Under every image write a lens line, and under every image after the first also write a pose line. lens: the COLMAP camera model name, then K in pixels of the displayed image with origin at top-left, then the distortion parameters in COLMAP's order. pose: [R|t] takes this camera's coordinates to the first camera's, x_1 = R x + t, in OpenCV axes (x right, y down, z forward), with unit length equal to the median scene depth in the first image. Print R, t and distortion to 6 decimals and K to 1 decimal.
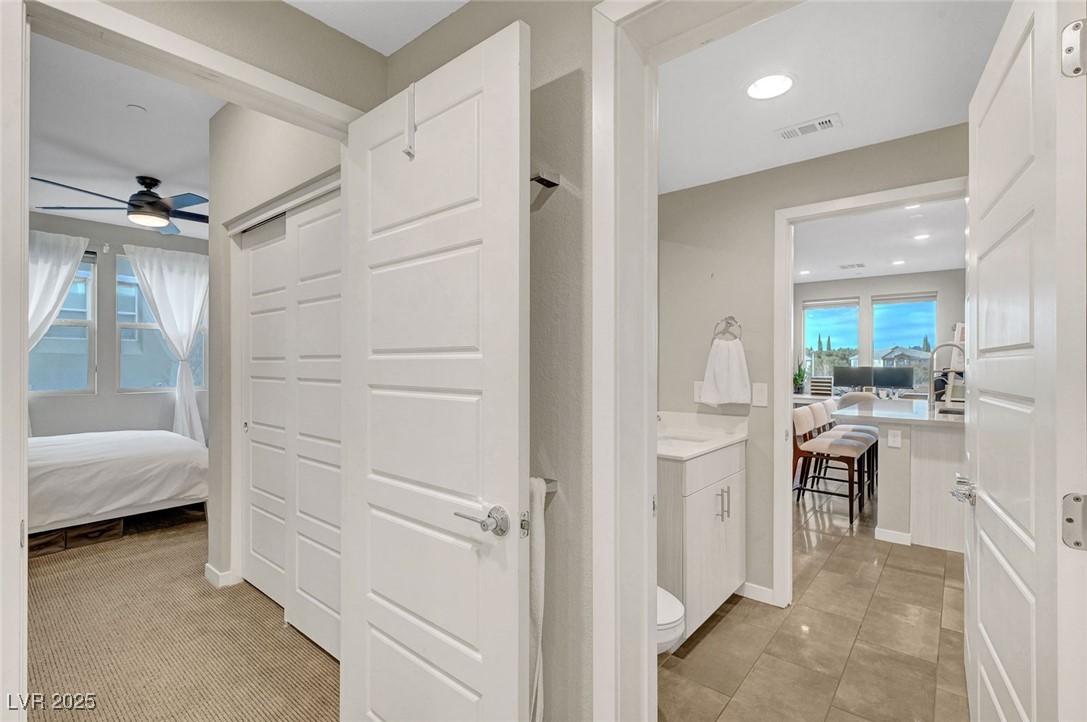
lens RADIAL K [[502.8, 0, 543.9], [0, 502.8, 358.1], [0, 0, 1]] dist [-0.000893, 0.000078]
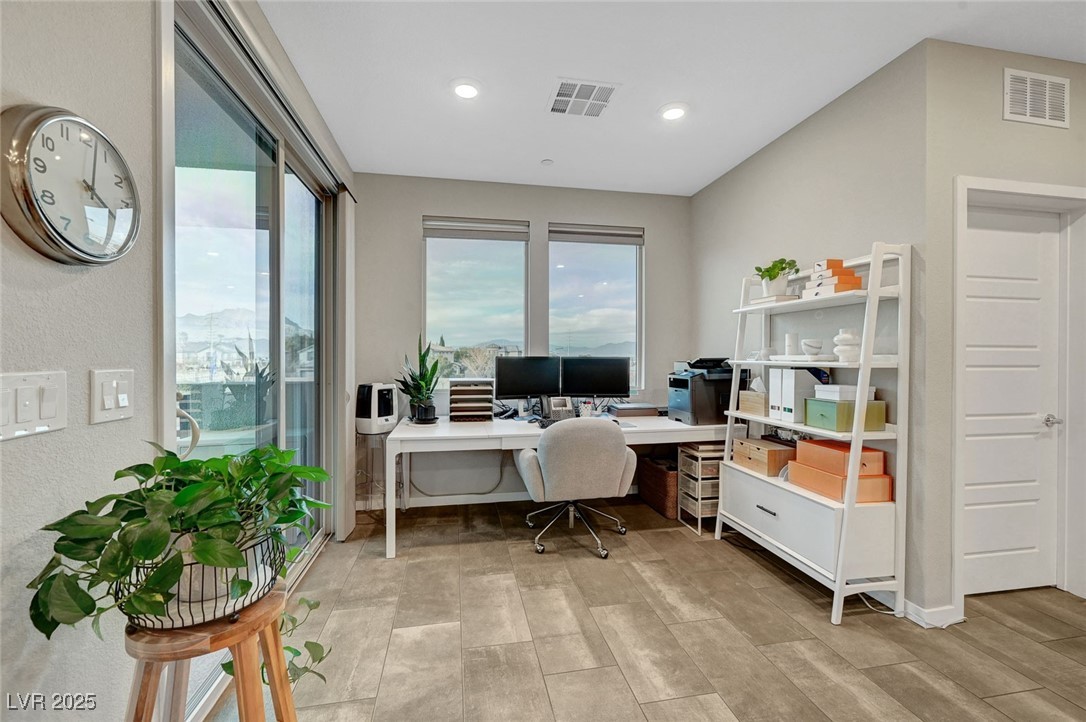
lens RADIAL K [[433.1, 0, 544.6], [0, 433.1, 354.5], [0, 0, 1]] dist [-0.001266, -0.000796]
pose [[0.617909, -0.002541, 0.786246, 0.289552], [-0.001931, 0.999987, 0.004750, 0.012484], [-0.786248, -0.004454, 0.617896, 0.716185]]
